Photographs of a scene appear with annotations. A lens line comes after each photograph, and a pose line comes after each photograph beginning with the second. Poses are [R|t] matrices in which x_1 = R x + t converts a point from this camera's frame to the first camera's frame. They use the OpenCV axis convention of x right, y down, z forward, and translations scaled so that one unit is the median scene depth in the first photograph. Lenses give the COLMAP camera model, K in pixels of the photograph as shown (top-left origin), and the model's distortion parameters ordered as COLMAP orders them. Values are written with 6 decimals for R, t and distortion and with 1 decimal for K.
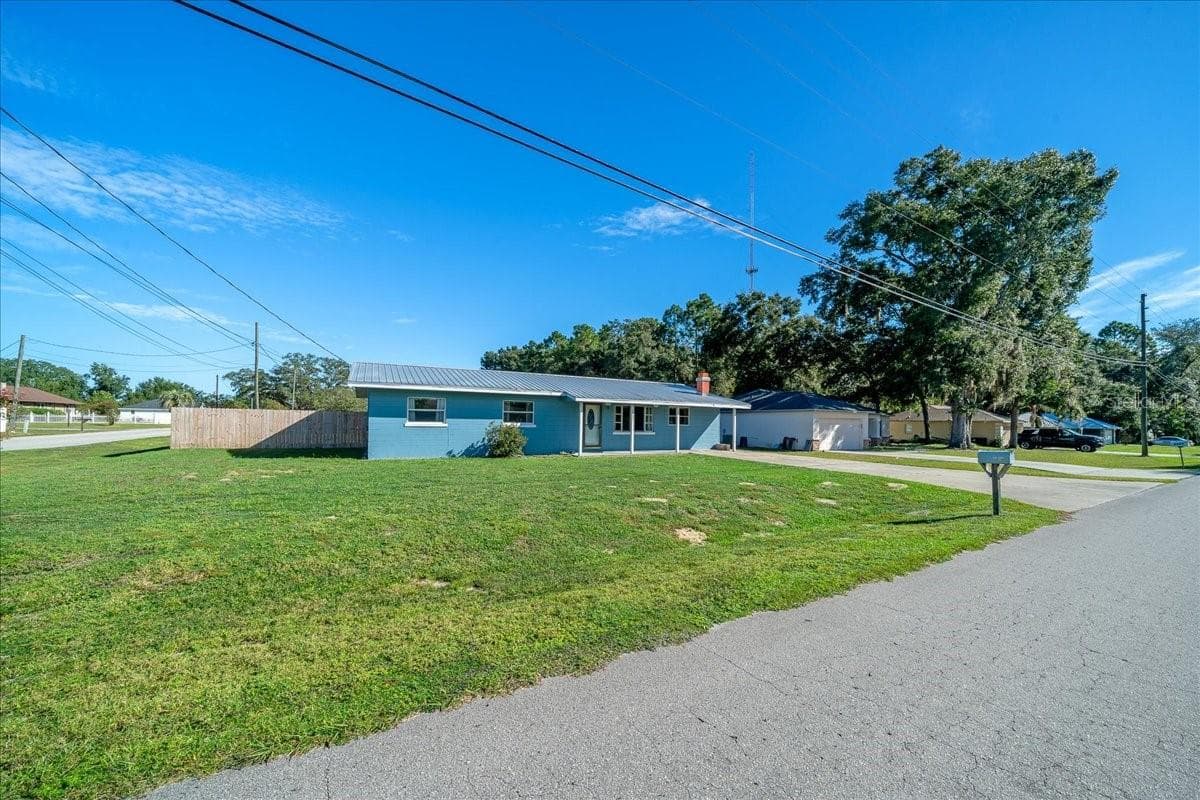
lens RADIAL K [[418.6, 0, 602.2], [0, 418.6, 415.9], [0, 0, 1]] dist [-0.006550, -0.000307]
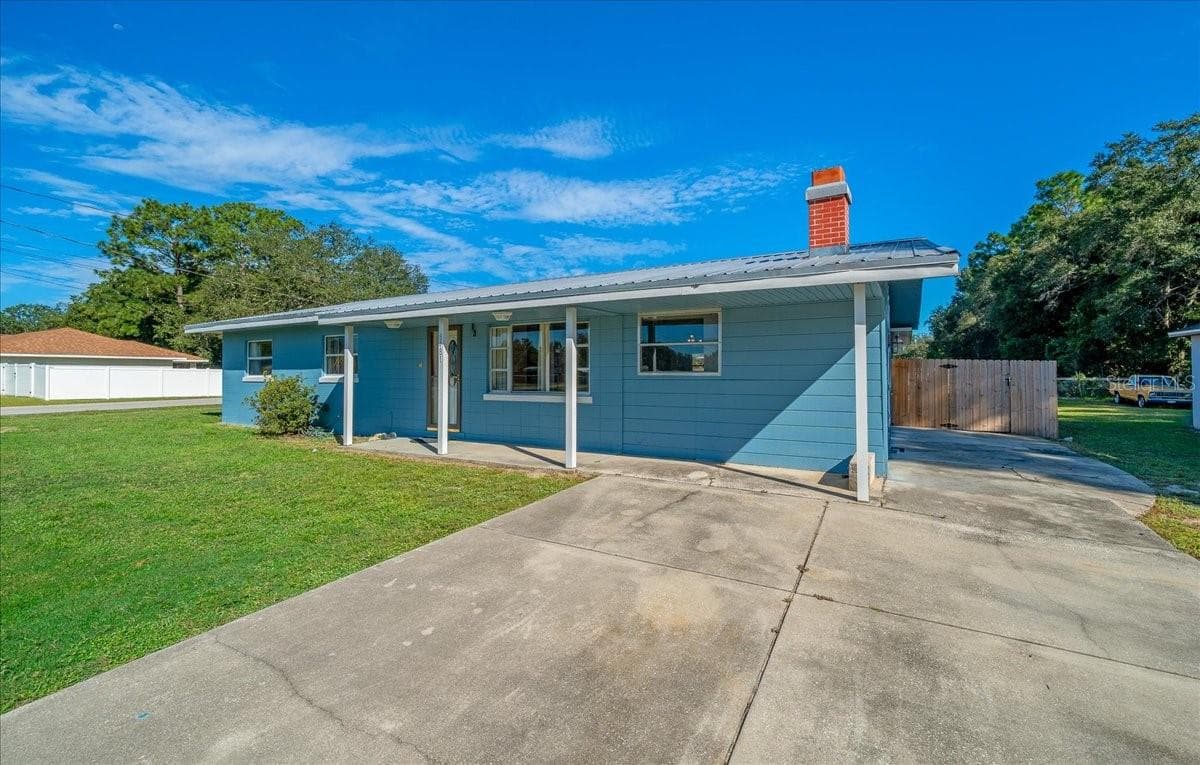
lens RADIAL K [[493.6, 0, 631.5], [0, 493.6, 367.9], [0, 0, 1]] dist [-0.004575, -0.001048]
pose [[0.556391, -0.026031, -0.830513, 0.339342], [0.024884, 0.999583, -0.014660, 0.016611], [0.830548, -0.012510, 0.556807, 0.581606]]
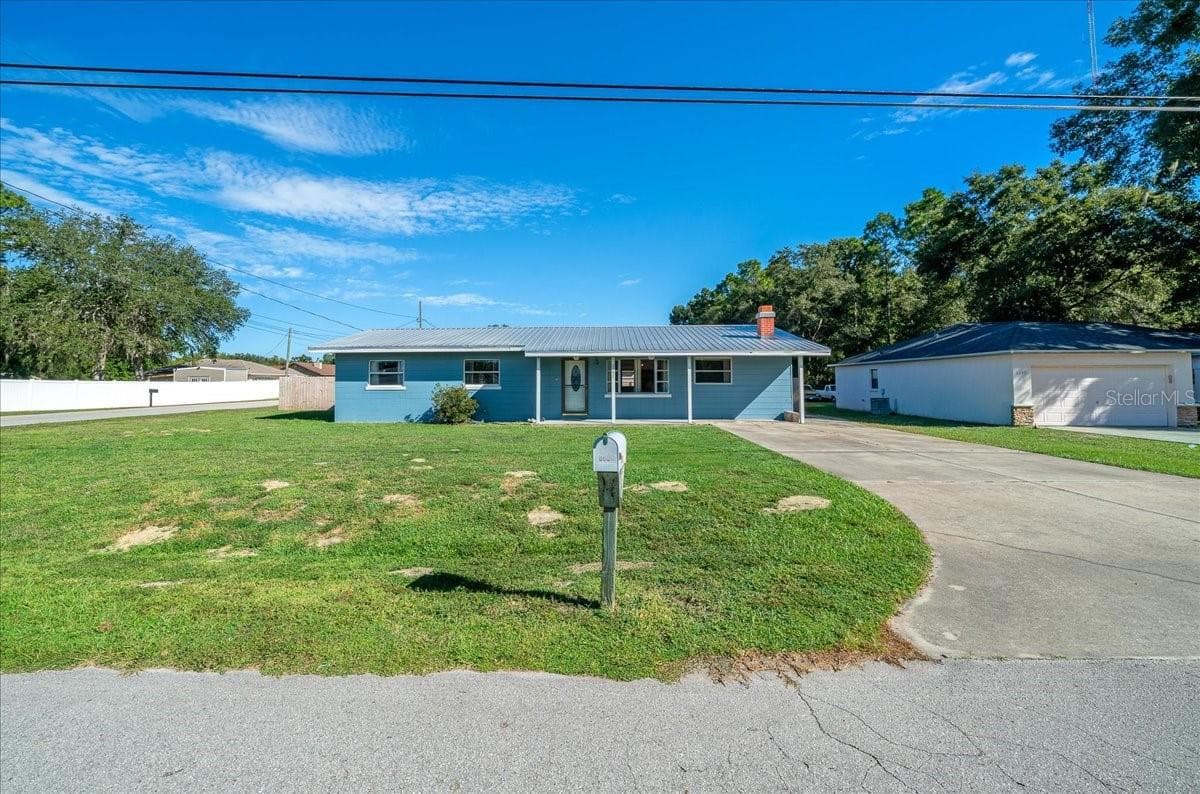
lens RADIAL K [[467.1, 0, 588.3], [0, 467.1, 370.6], [0, 0, 1]] dist [-0.007445, 0.001086]
pose [[0.863564, -0.031902, -0.503228, 0.297089], [0.025234, 0.999480, -0.020058, 0.007822], [0.503607, 0.004623, 0.863921, 0.160811]]
